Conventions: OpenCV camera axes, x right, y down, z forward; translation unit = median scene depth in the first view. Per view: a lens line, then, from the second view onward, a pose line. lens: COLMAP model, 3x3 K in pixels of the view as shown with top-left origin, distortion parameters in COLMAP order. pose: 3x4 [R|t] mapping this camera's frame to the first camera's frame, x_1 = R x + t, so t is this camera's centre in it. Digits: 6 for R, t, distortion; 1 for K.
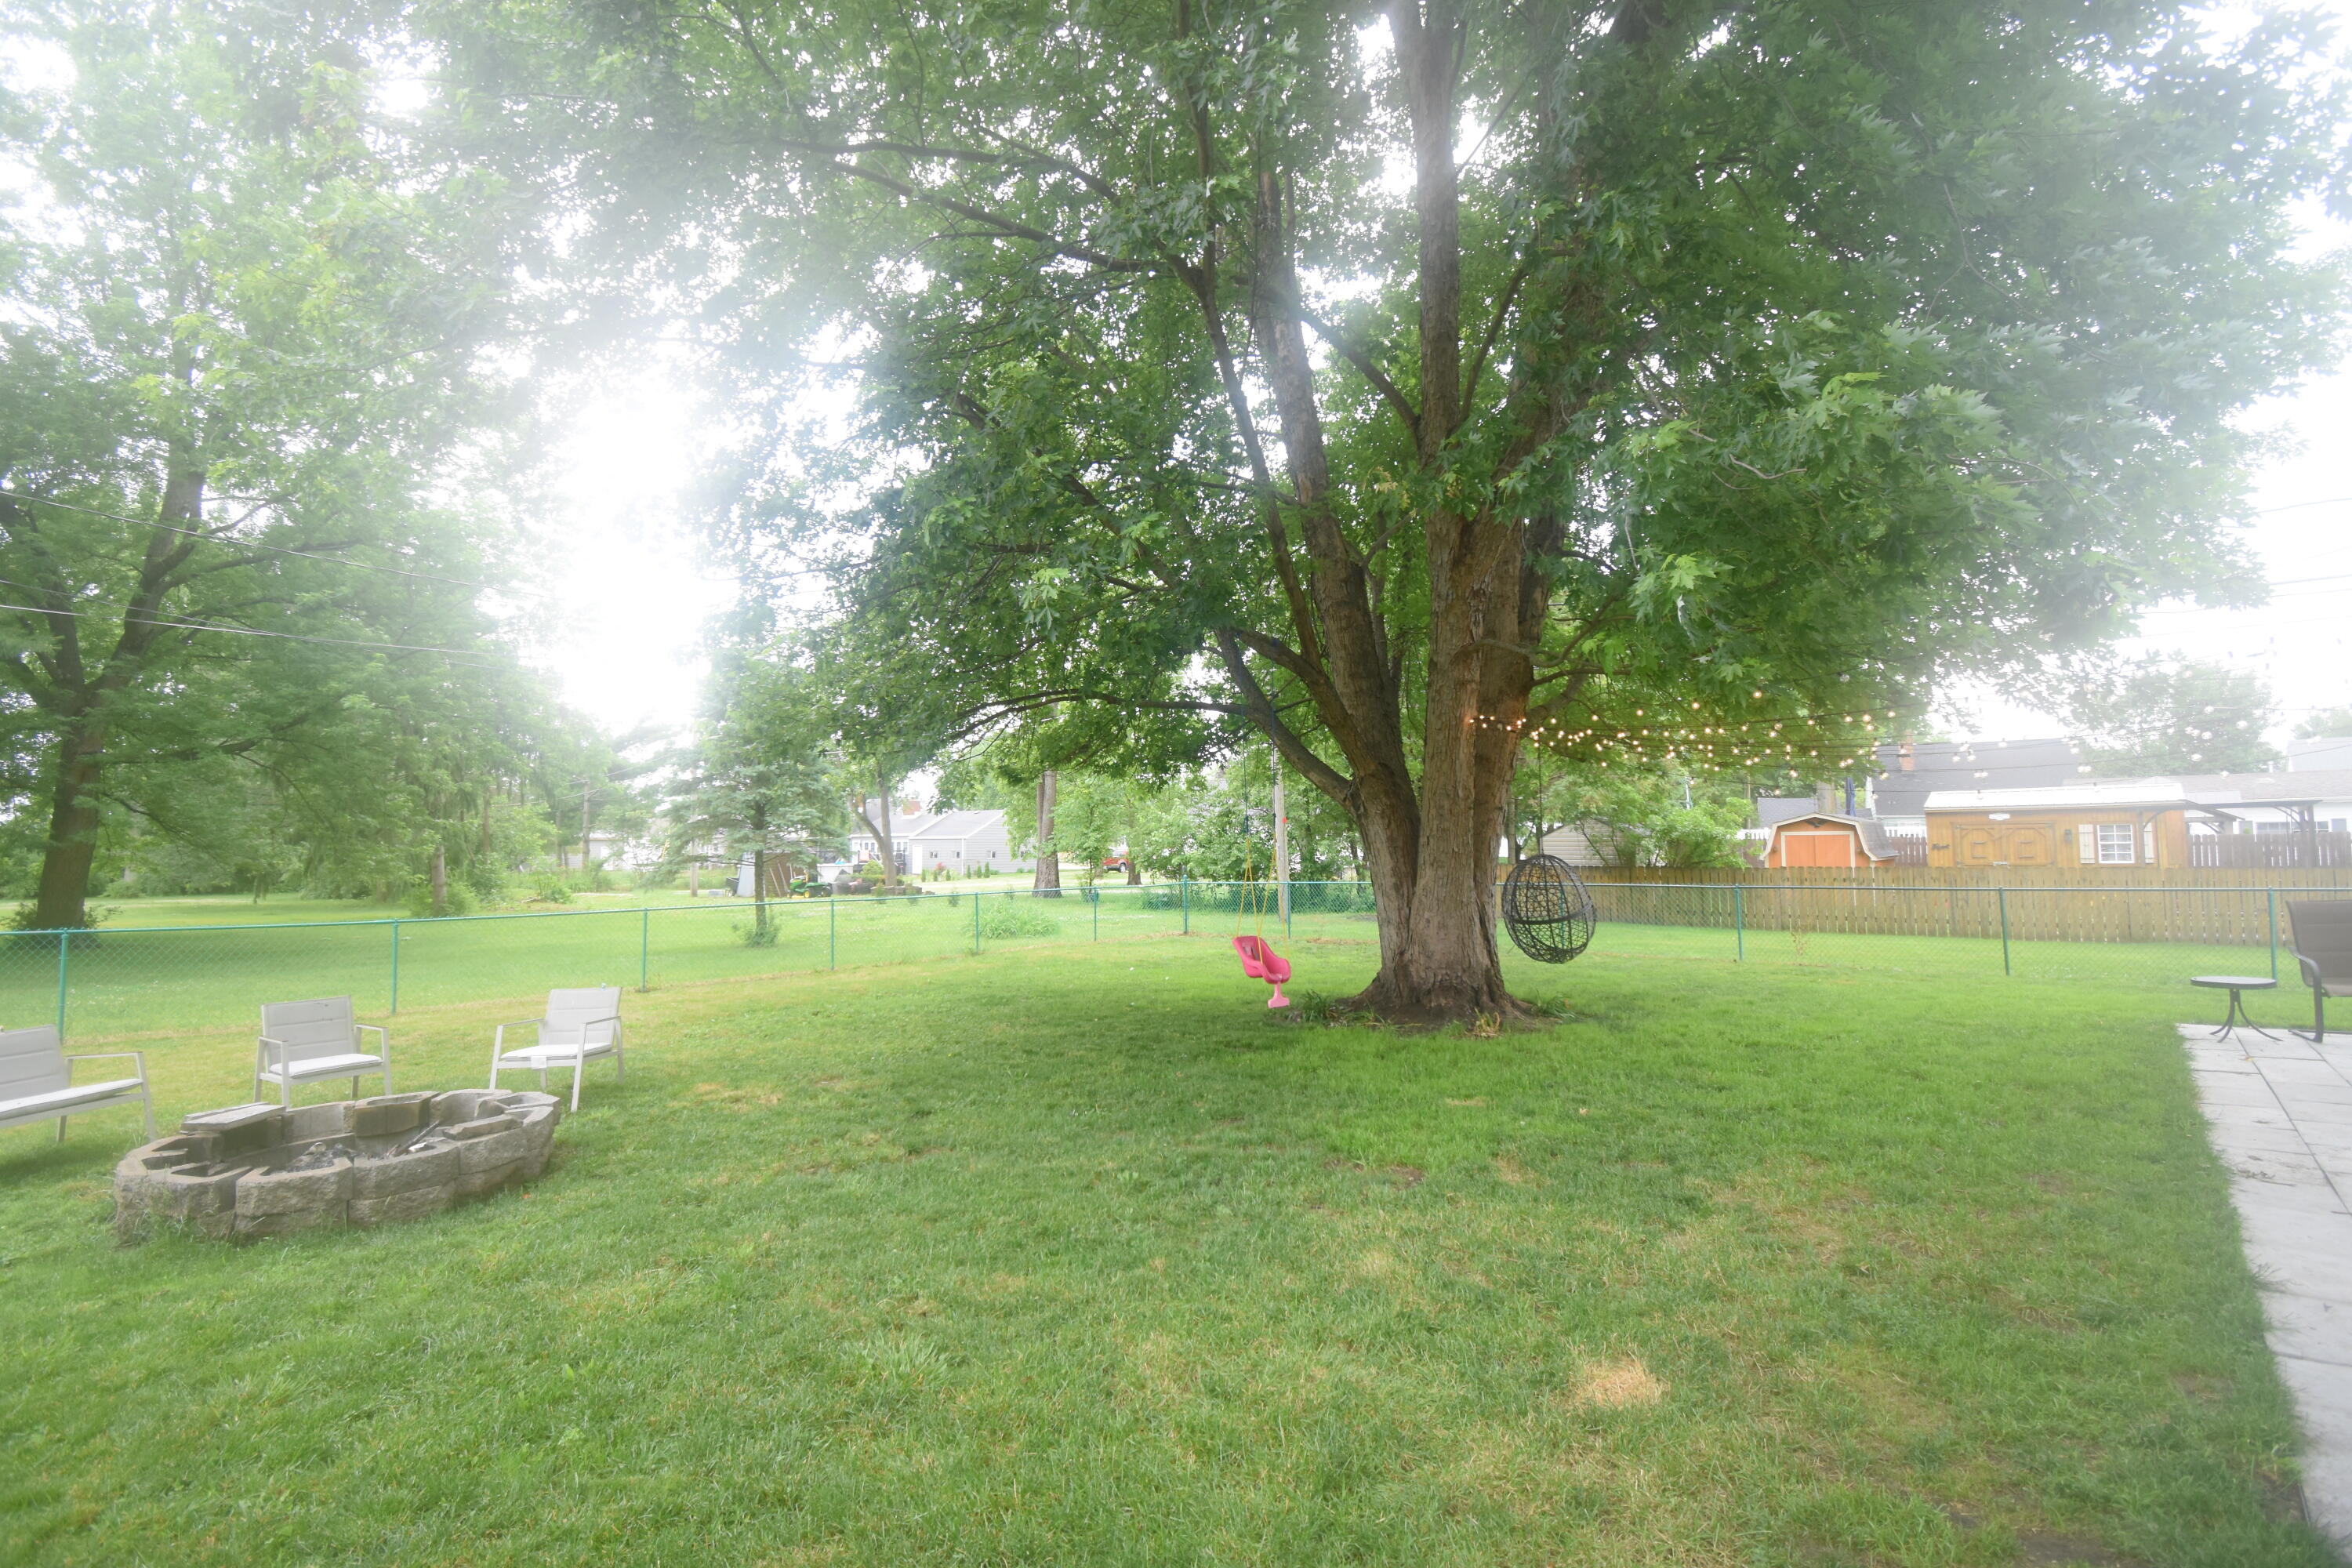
lens RADIAL K [[1035.5, 0, 1187.4], [0, 1035.5, 786.8], [0, 0, 1]] dist [0.013902, -0.022169]
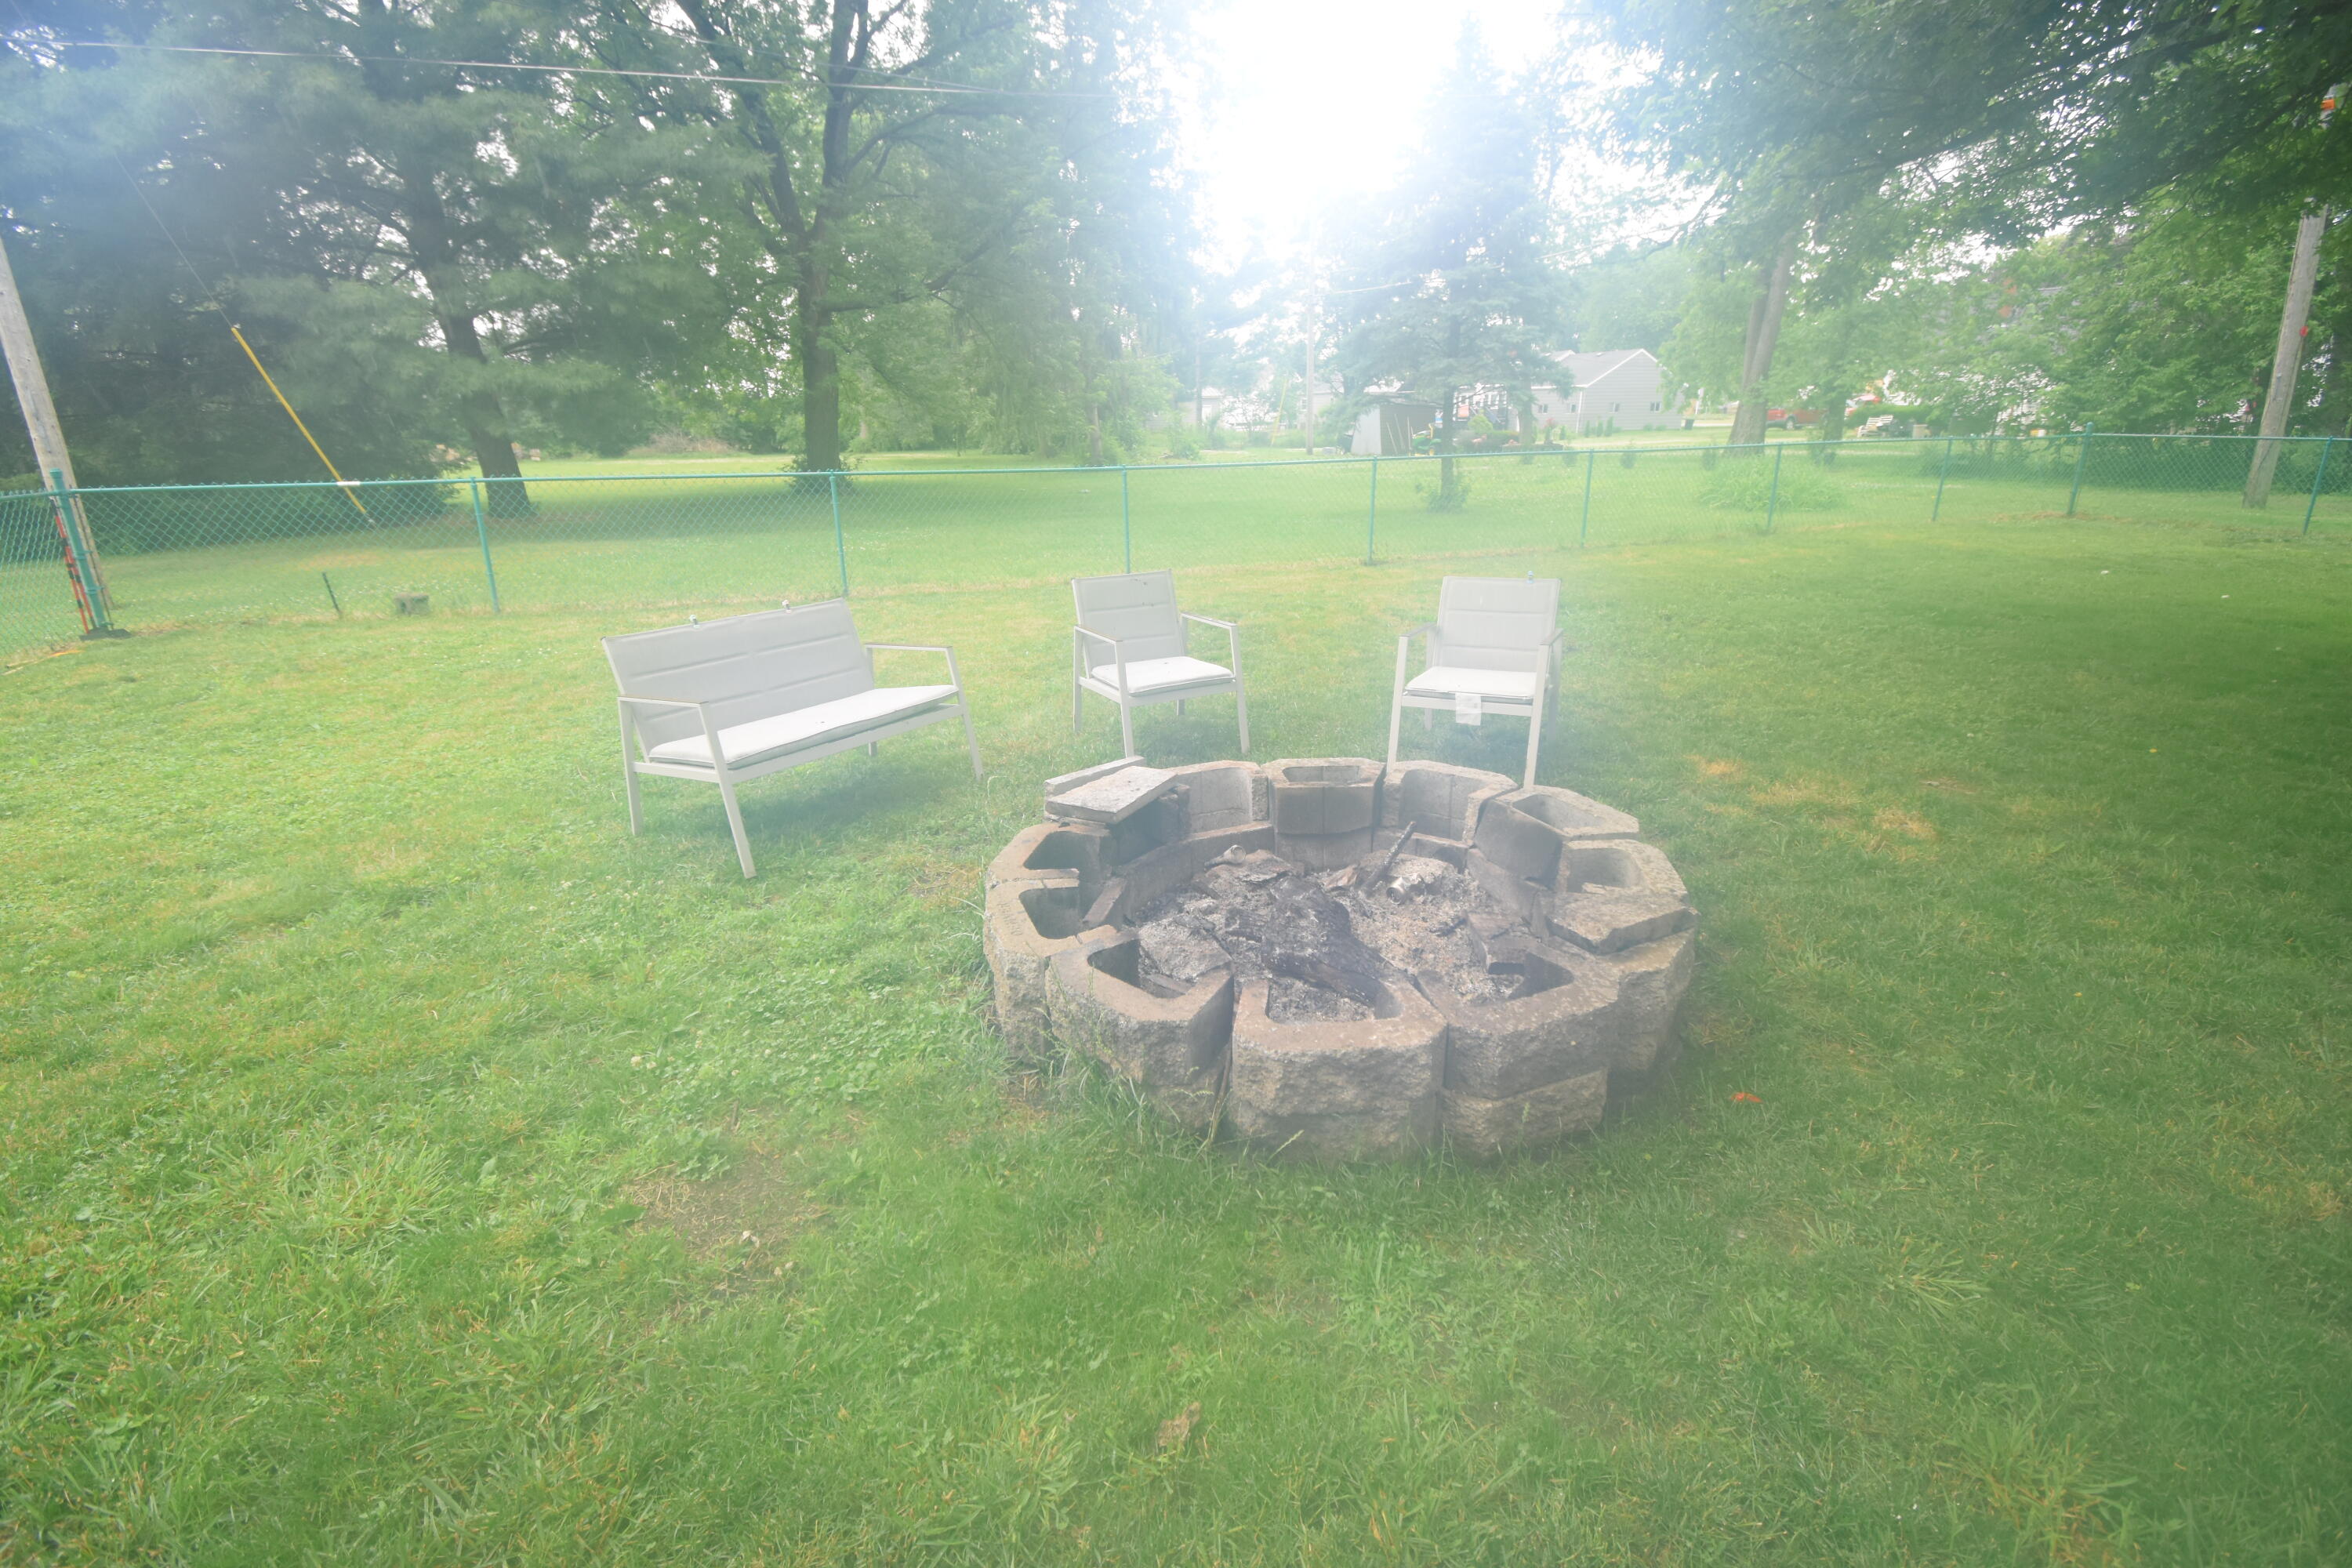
lens RADIAL K [[1035.5, 0, 1173.4], [0, 1035.5, 774.4], [0, 0, 1]] dist [0.013902, -0.022169]
pose [[0.868079, 0.154280, -0.471843, -0.158080], [0.040549, 0.925269, 0.377139, 0.023923], [0.494766, -0.346519, 0.796951, 0.140647]]
